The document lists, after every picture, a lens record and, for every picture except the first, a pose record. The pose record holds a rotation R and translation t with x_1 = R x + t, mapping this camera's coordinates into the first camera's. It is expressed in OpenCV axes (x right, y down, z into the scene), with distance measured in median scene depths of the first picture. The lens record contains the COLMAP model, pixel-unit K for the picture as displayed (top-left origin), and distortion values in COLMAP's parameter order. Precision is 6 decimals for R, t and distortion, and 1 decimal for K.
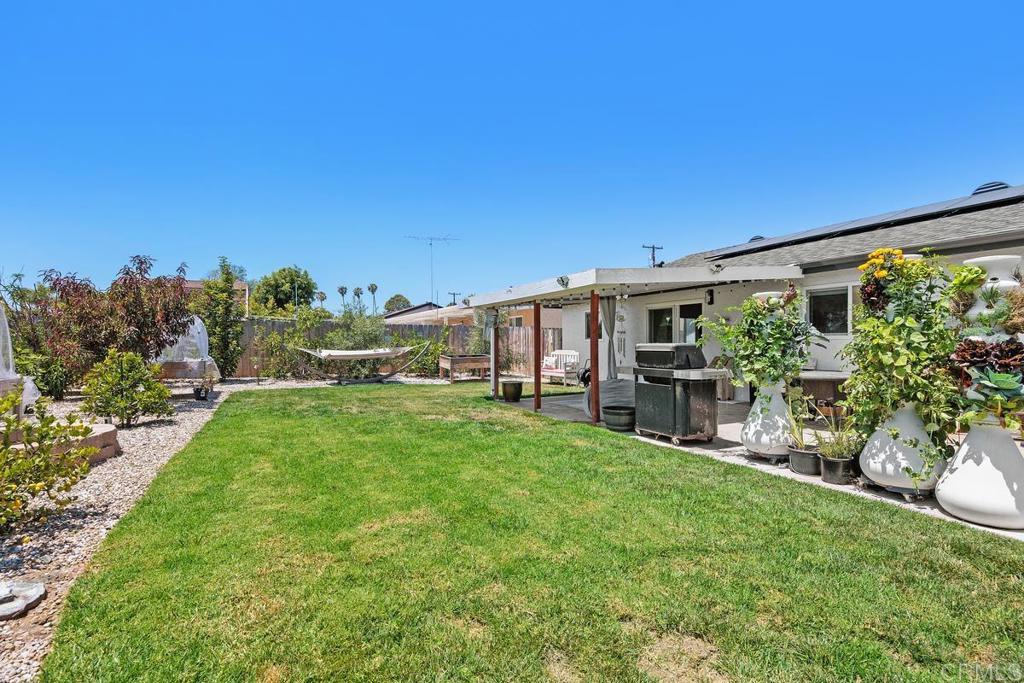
lens RADIAL K [[480.0, 0, 510.4], [0, 480.0, 341.1], [0, 0, 1]] dist [-0.003233, -0.000721]
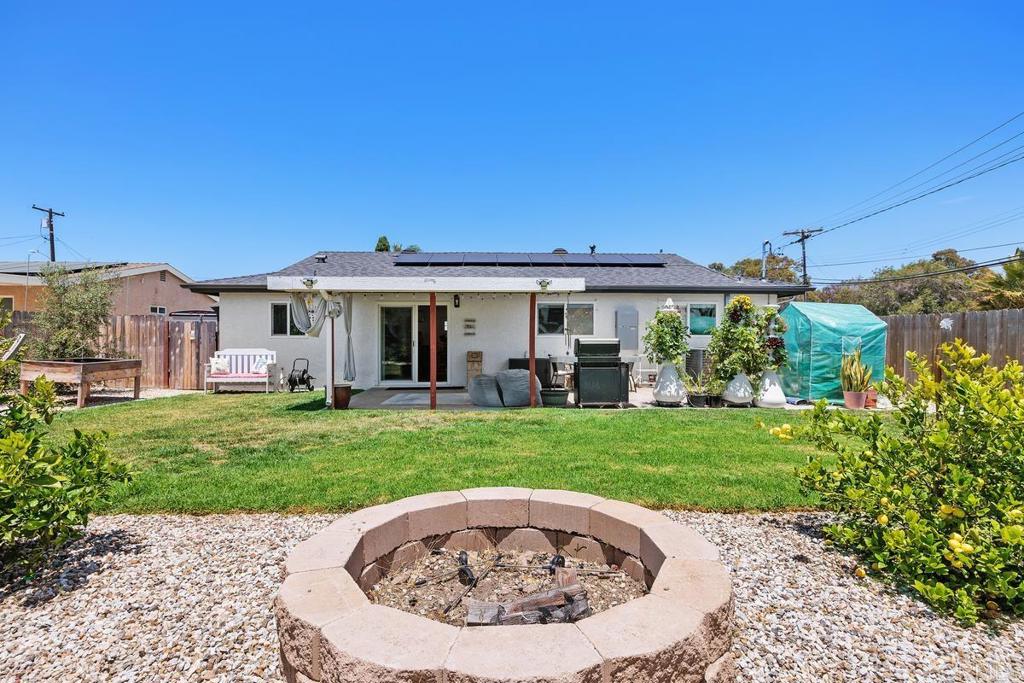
lens RADIAL K [[500.6, 0, 510.6], [0, 500.6, 342.4], [0, 0, 1]] dist [-0.000426, -0.000088]
pose [[0.414854, 0.004387, 0.909878, -1.072425], [-0.003045, 0.999989, -0.003434, 0.021015], [-0.909883, -0.001346, 0.414863, 0.621021]]
